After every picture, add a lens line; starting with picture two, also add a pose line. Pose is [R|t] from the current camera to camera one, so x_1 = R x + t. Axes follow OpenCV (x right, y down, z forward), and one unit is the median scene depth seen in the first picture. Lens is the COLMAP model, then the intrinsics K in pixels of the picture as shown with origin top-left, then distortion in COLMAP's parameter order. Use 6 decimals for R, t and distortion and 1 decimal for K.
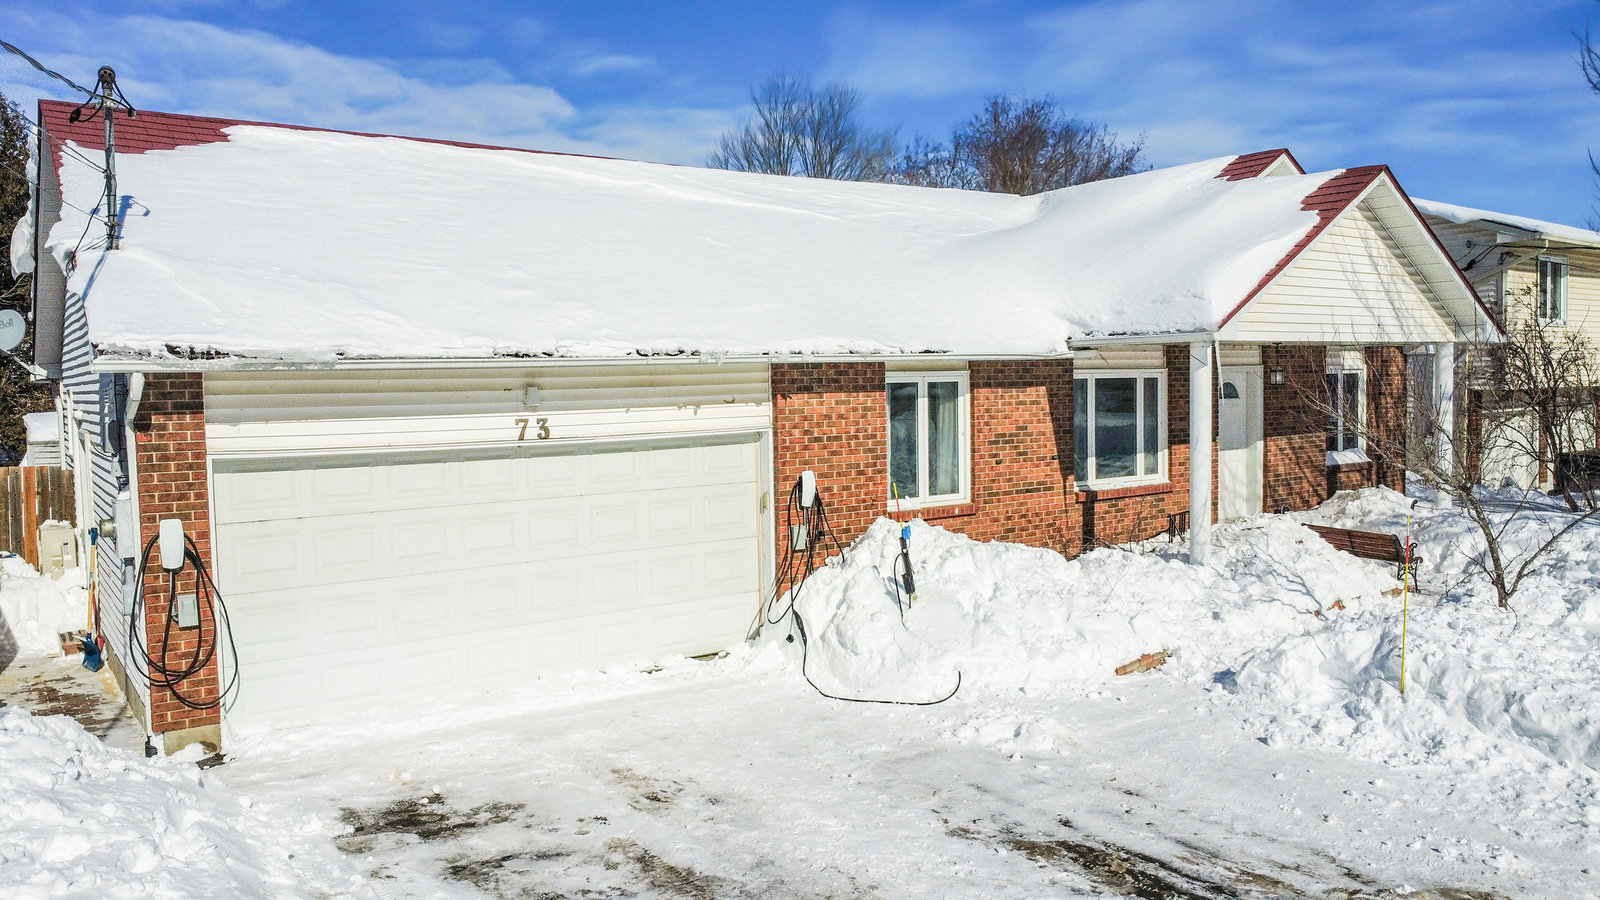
lens RADIAL K [[1150.1, 0, 799.6], [0, 1150.1, 453.0], [0, 0, 1]] dist [-0.028910, -0.011555]
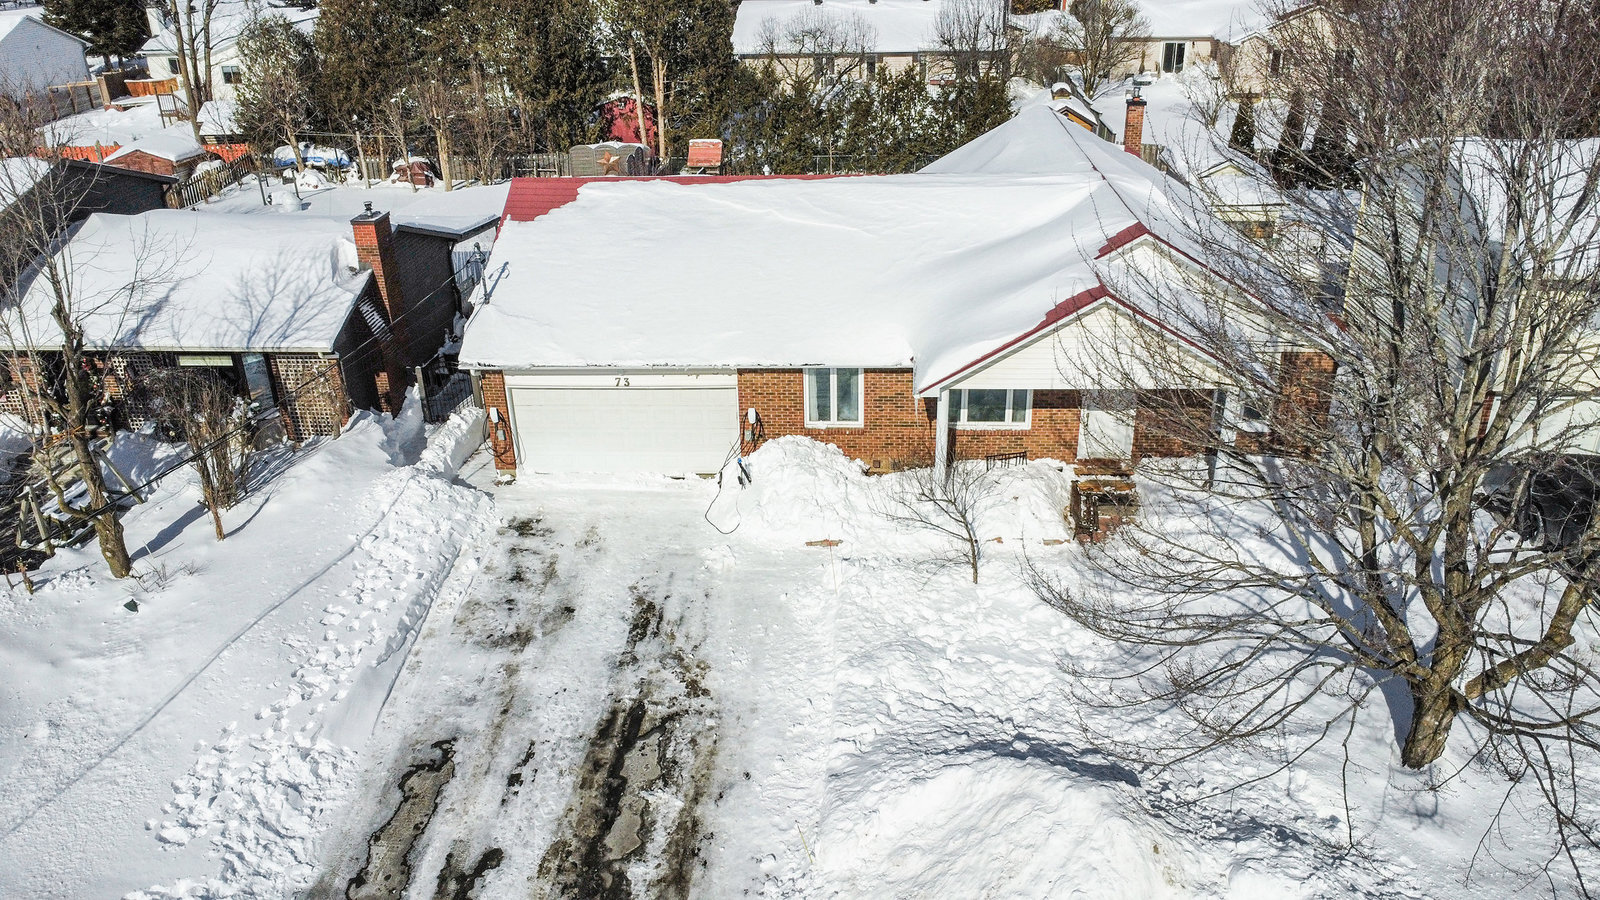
lens RADIAL K [[1150.1, 0, 803.5], [0, 1150.1, 454.7], [0, 0, 1]] dist [-0.028910, -0.011555]
pose [[0.776347, 0.277457, -0.565953, 1.381363], [-0.032591, 0.914372, 0.403562, -0.809539], [0.629463, -0.294859, 0.718912, -0.530880]]
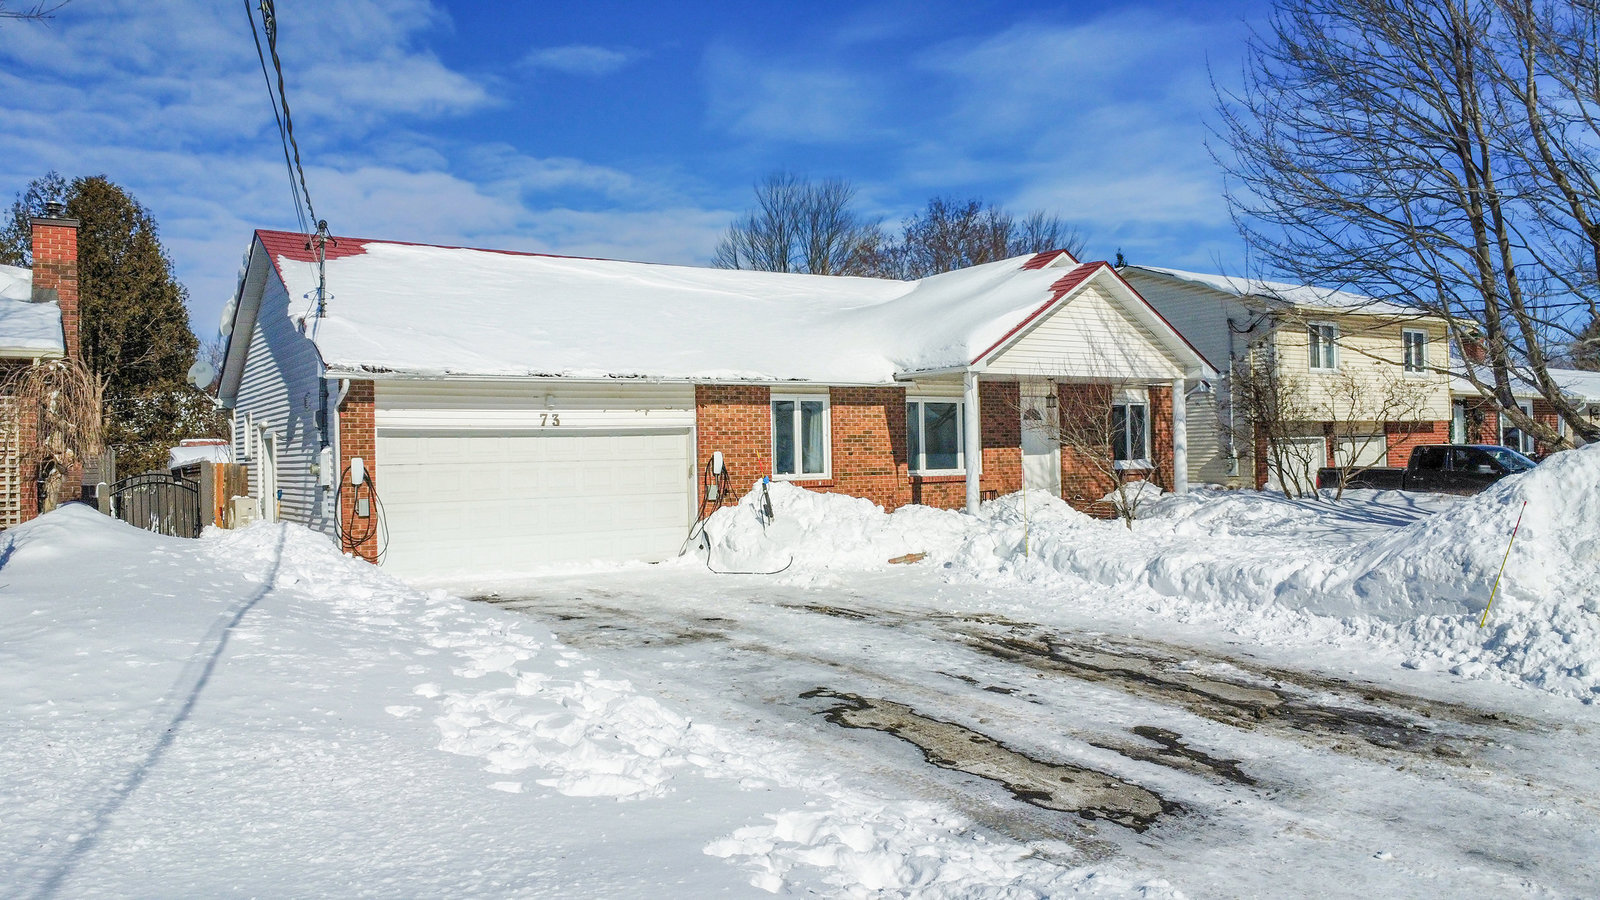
lens RADIAL K [[1150.1, 0, 798.0], [0, 1150.1, 446.5], [0, 0, 1]] dist [-0.028910, -0.011555]
pose [[0.999623, -0.002748, -0.027330, 0.173427], [0.000774, 0.997407, -0.071961, 0.131869], [0.027457, 0.071913, 0.997033, -0.655602]]
